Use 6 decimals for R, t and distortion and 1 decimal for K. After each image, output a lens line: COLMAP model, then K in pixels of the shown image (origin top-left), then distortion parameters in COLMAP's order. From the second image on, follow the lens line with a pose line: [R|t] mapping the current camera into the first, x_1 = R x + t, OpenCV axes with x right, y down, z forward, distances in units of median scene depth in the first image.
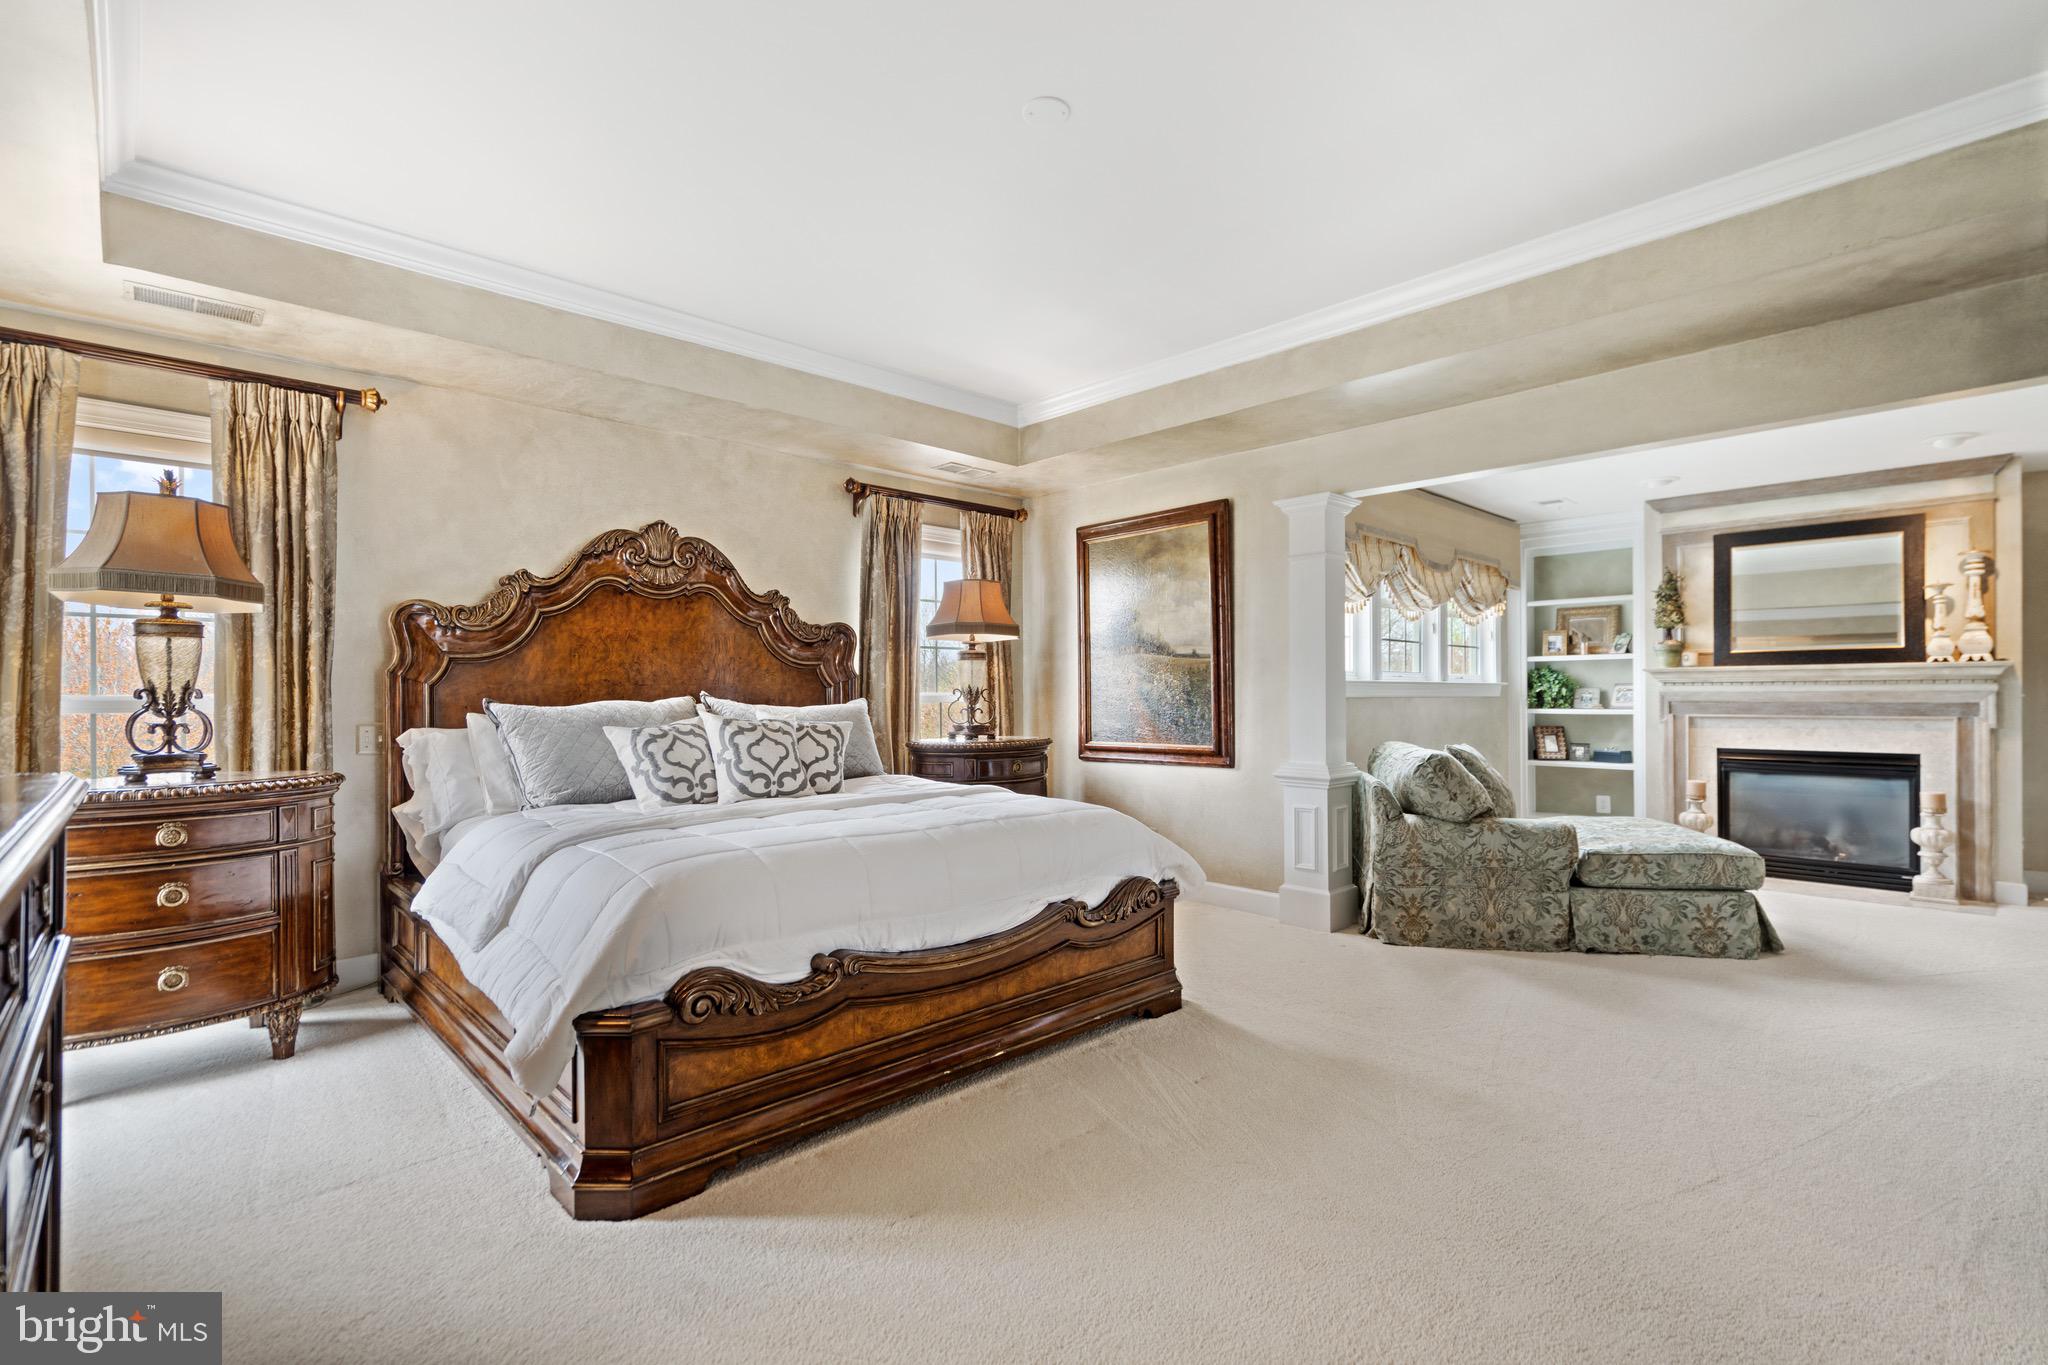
lens RADIAL K [[953.5, 0, 1008.8], [0, 953.5, 693.7], [0, 0, 1]] dist [0.001006, 0.001077]
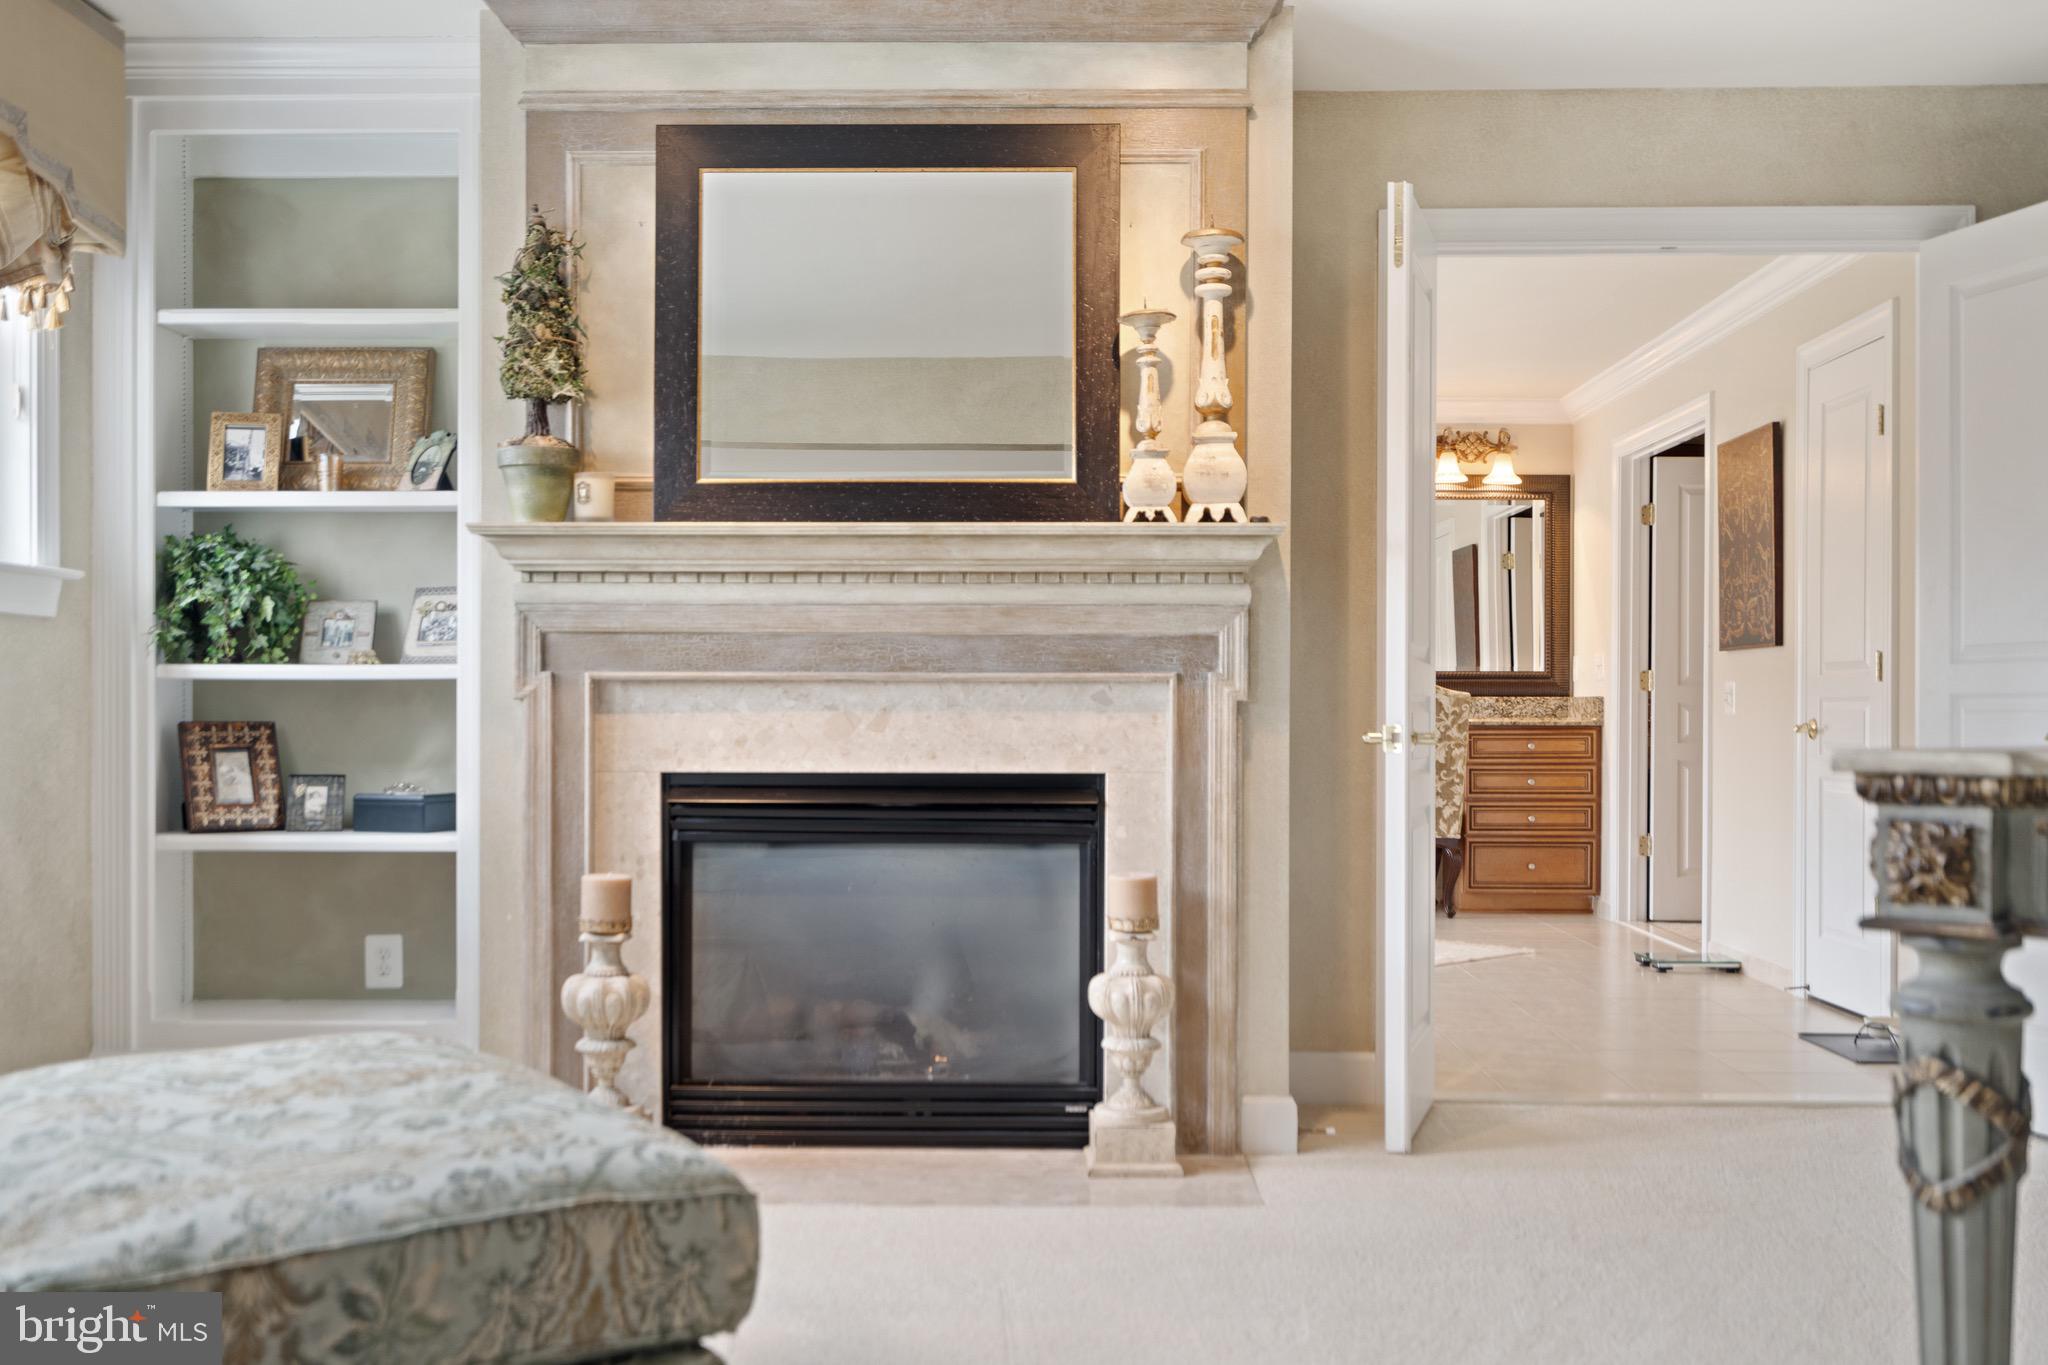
lens RADIAL K [[2093.4, 0, 1022.3], [0, 2093.4, 688.0], [0, 0, 1]] dist [0.008230, 0.000000]
pose [[0.710504, 0.012197, 0.703587, 0.322878], [-0.005363, 0.999915, -0.011918, 0.035660], [-0.703673, 0.004694, 0.710509, 0.400095]]
